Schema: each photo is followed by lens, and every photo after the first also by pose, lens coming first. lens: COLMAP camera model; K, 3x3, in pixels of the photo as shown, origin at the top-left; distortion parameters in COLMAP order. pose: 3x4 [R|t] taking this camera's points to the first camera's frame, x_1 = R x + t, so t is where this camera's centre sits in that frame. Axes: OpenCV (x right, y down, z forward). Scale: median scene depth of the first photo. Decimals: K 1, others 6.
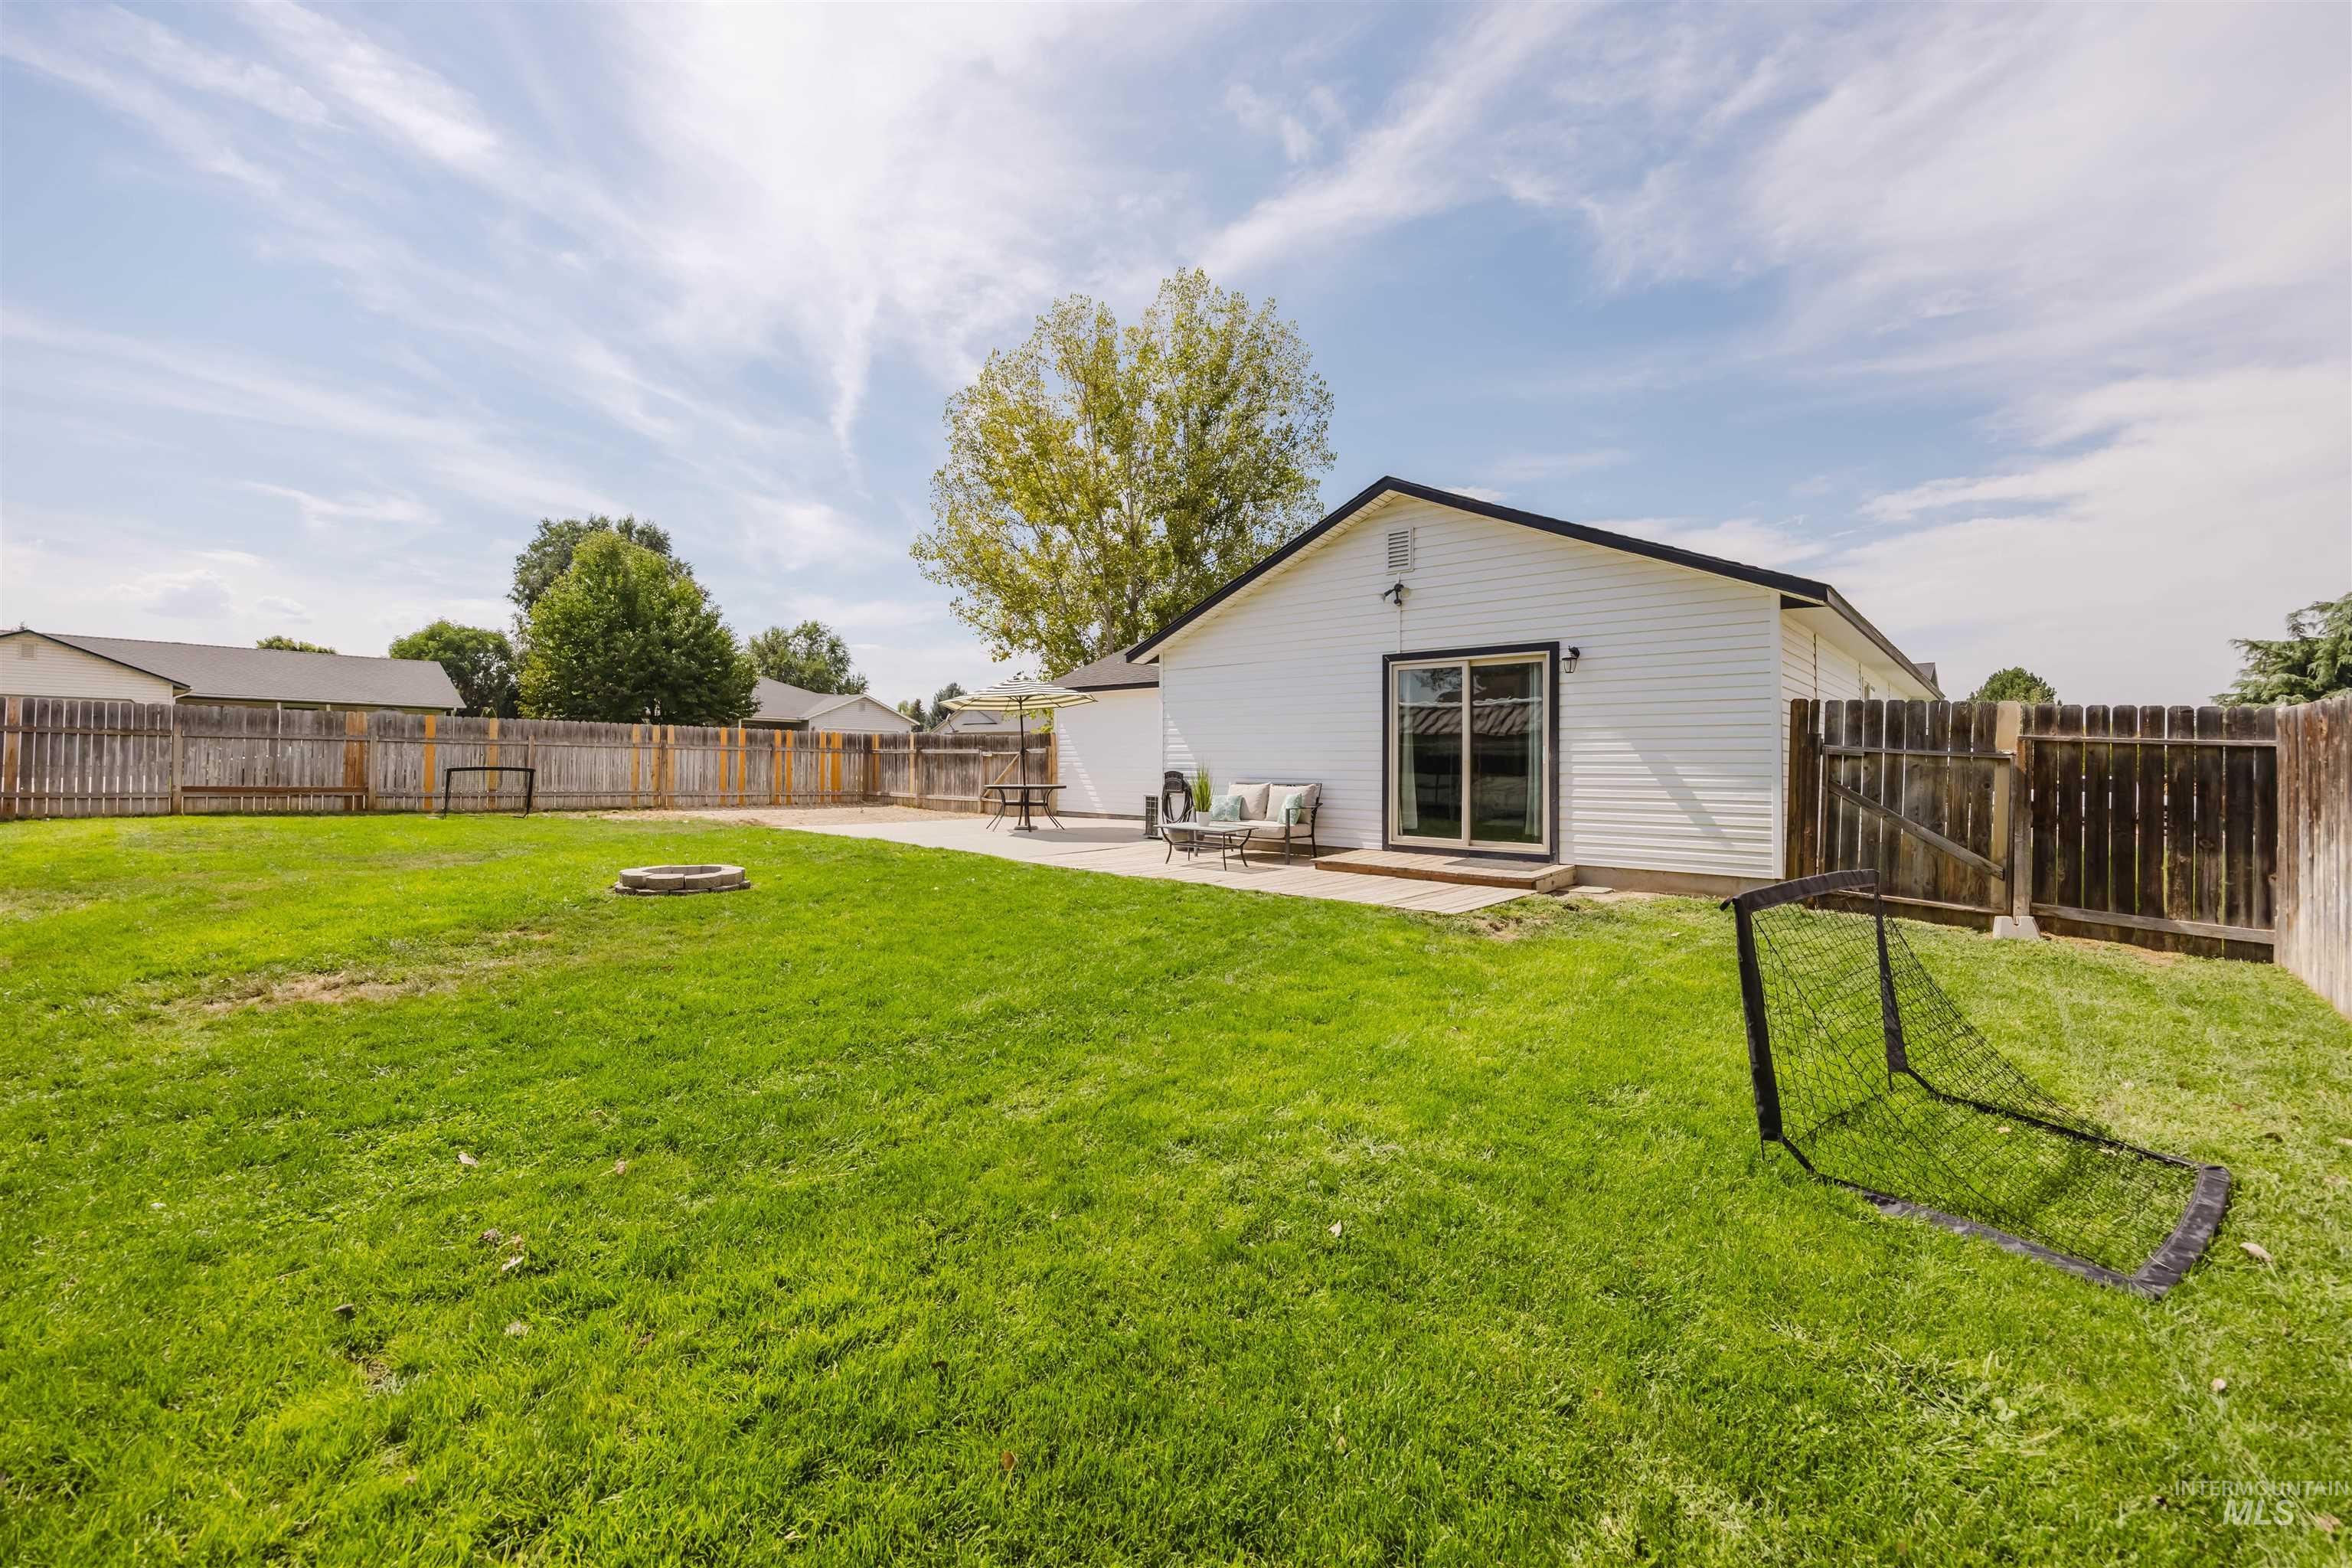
lens RADIAL K [[961.8, 0, 1178.1], [0, 961.8, 742.8], [0, 0, 1]] dist [0.000355, 0.000056]
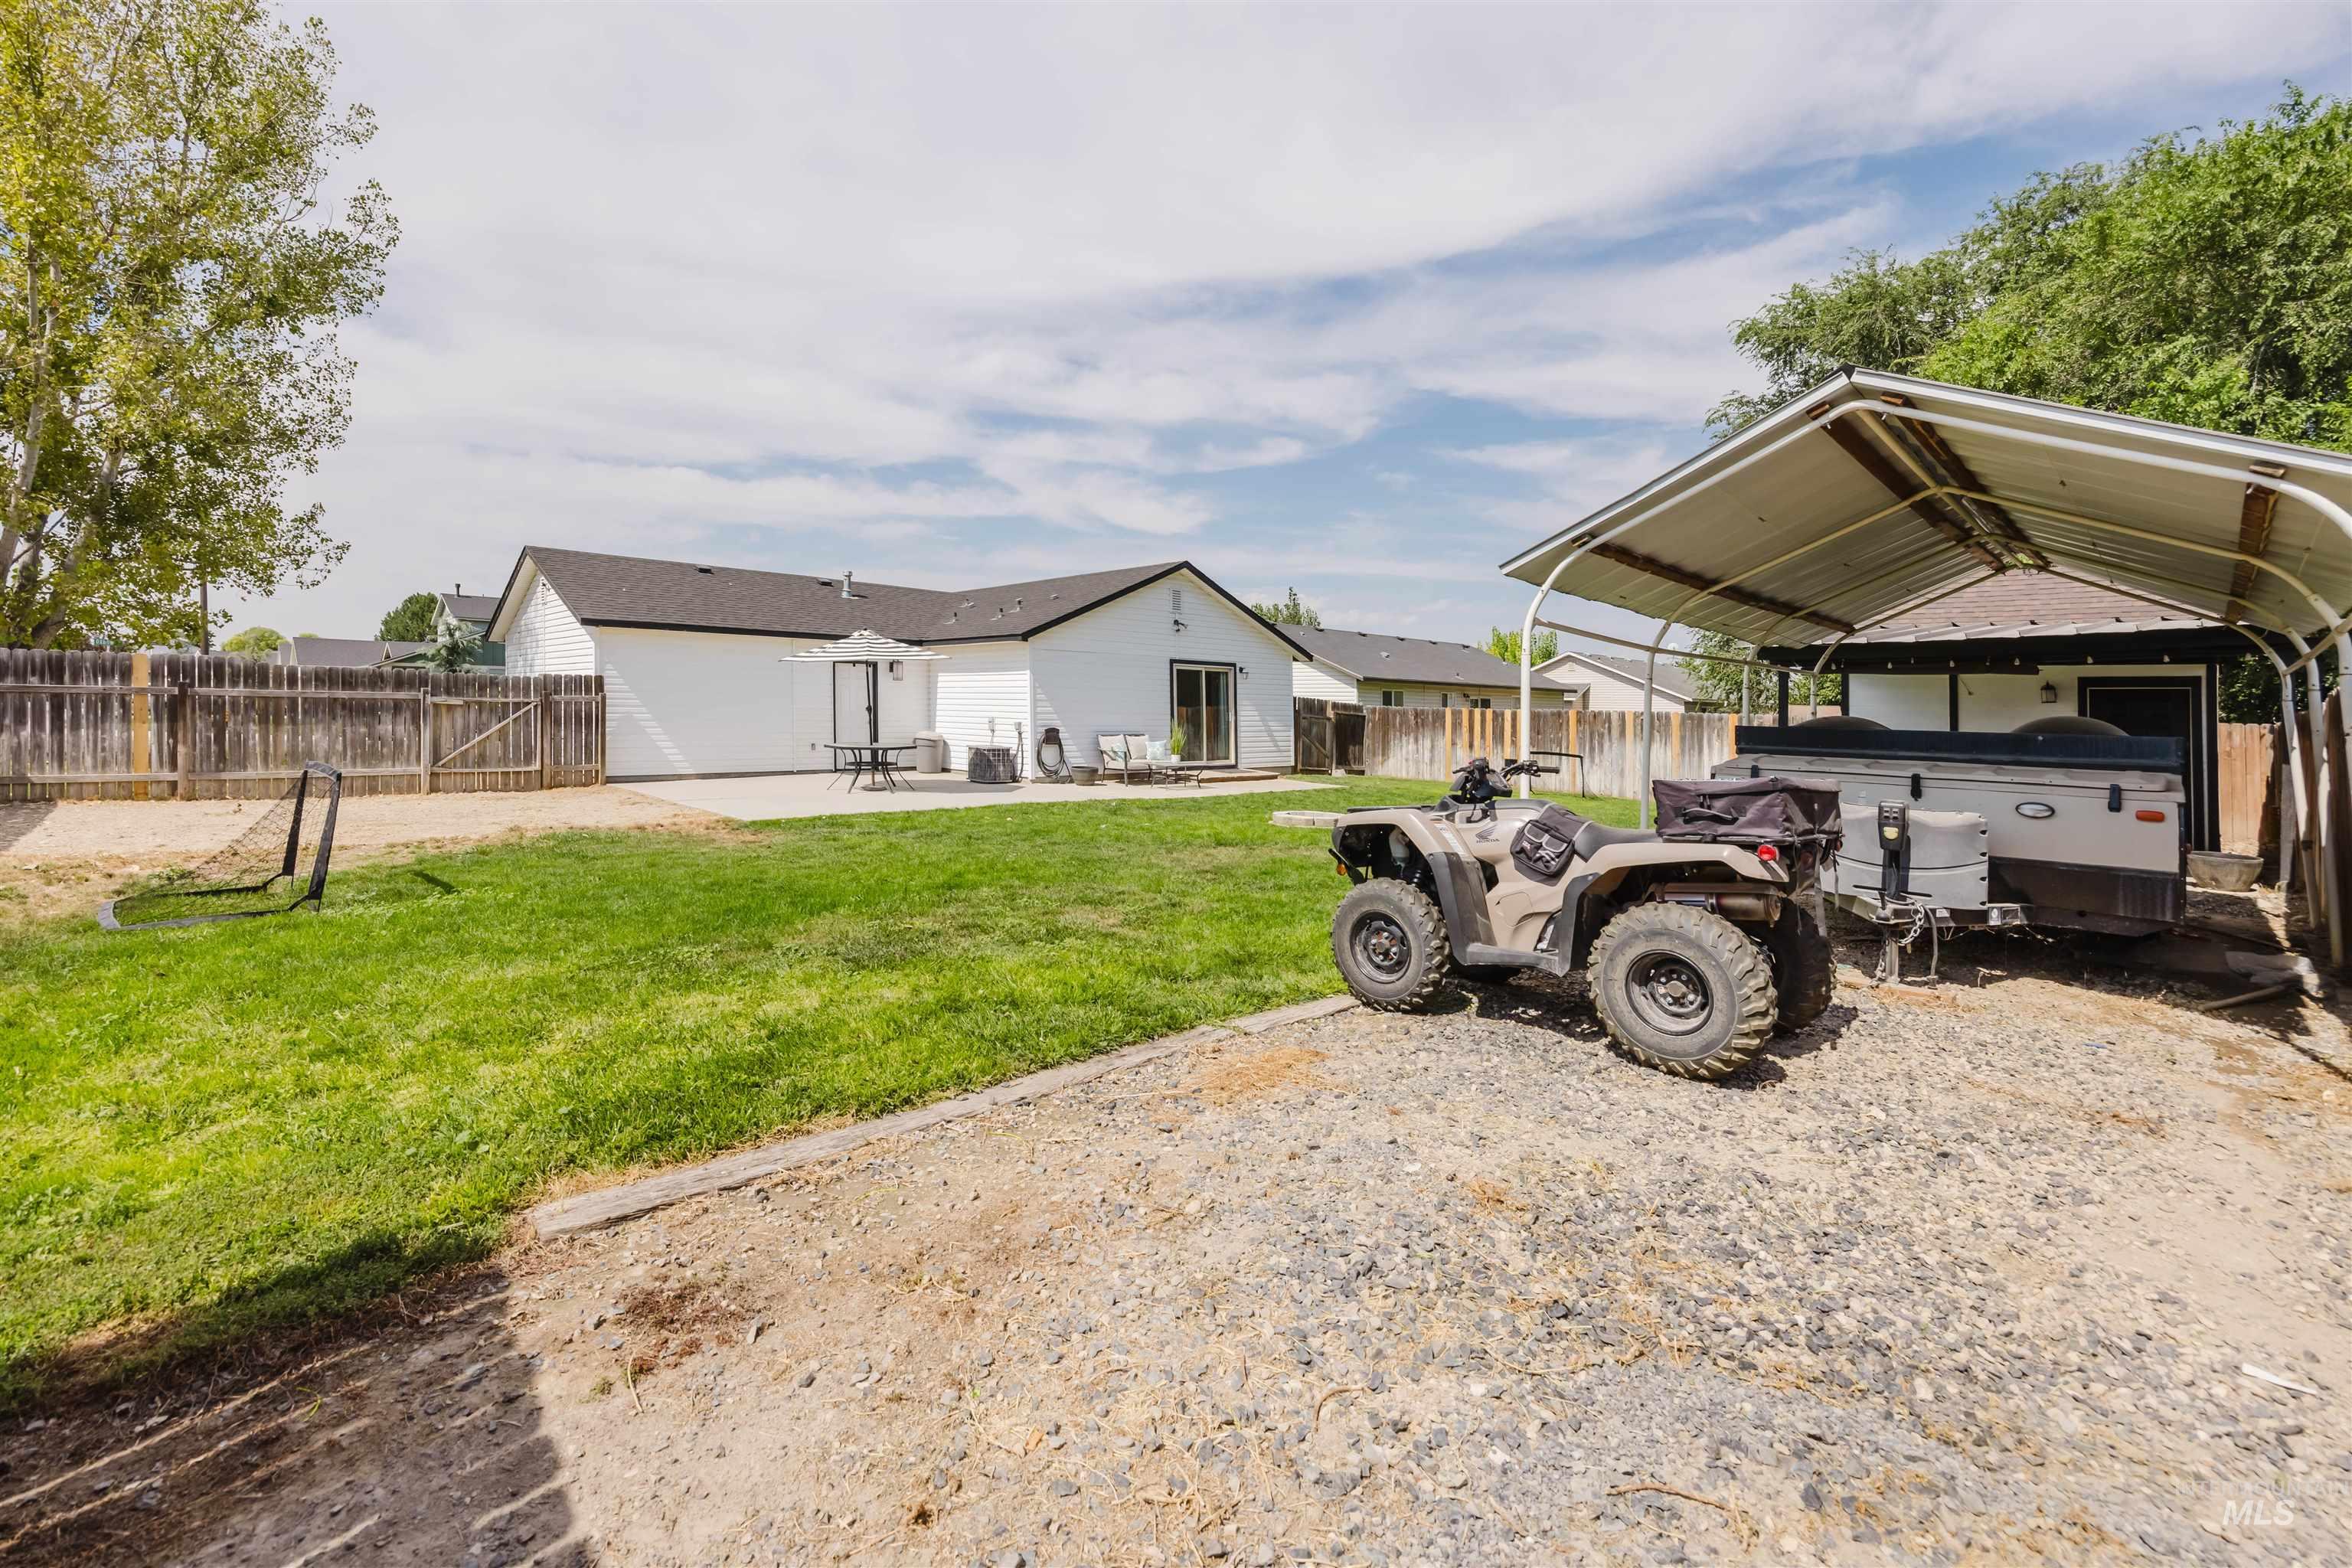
lens RADIAL K [[961.8, 0, 1178.1], [0, 961.8, 742.8], [0, 0, 1]] dist [0.000355, 0.000056]
pose [[0.072003, -0.034524, 0.996807, -1.574529], [-0.037262, 0.998610, 0.037278, -0.004596], [-0.996708, -0.039827, 0.070616, 0.878706]]
